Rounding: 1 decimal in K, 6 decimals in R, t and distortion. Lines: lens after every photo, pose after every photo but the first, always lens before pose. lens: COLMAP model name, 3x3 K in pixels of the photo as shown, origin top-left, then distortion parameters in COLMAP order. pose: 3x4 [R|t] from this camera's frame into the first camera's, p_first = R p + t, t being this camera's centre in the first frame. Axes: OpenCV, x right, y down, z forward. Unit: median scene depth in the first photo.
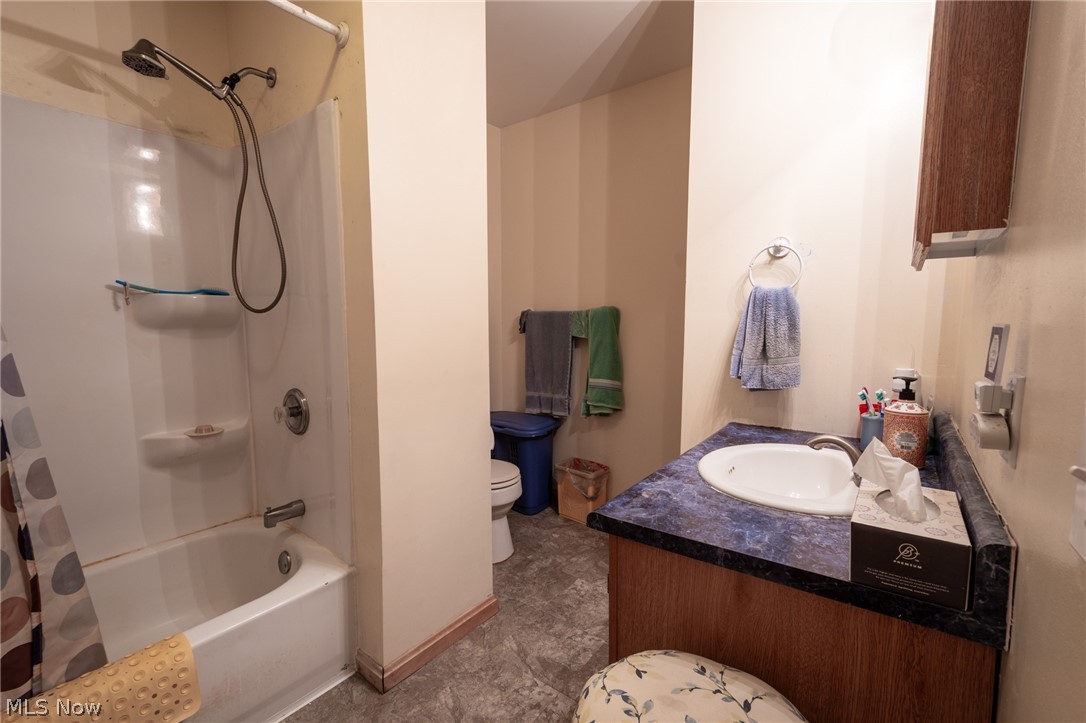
lens RADIAL K [[473.3, 0, 523.1], [0, 473.3, 362.6], [0, 0, 1]] dist [0.006678, -0.000832]
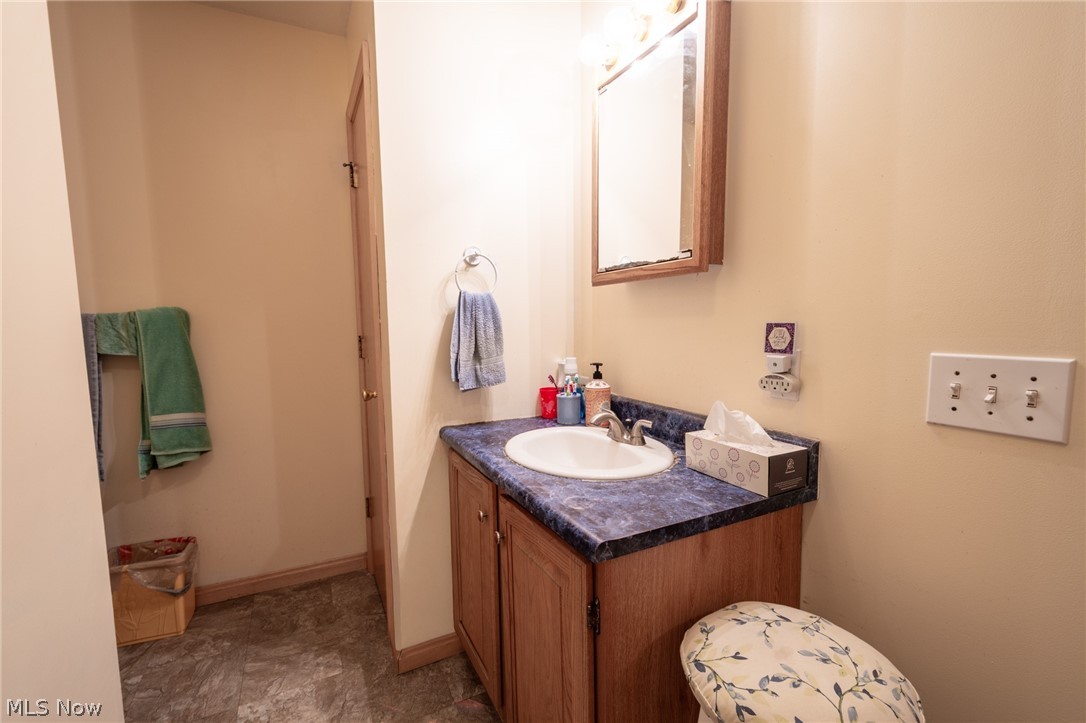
lens RADIAL K [[473.3, 0, 539.2], [0, 473.3, 362.5], [0, 0, 1]] dist [0.006678, -0.000832]
pose [[0.438465, -0.080913, 0.895099, -0.384750], [0.093014, 0.994677, 0.044351, -0.036300], [-0.893922, 0.063811, 0.443657, 0.410612]]
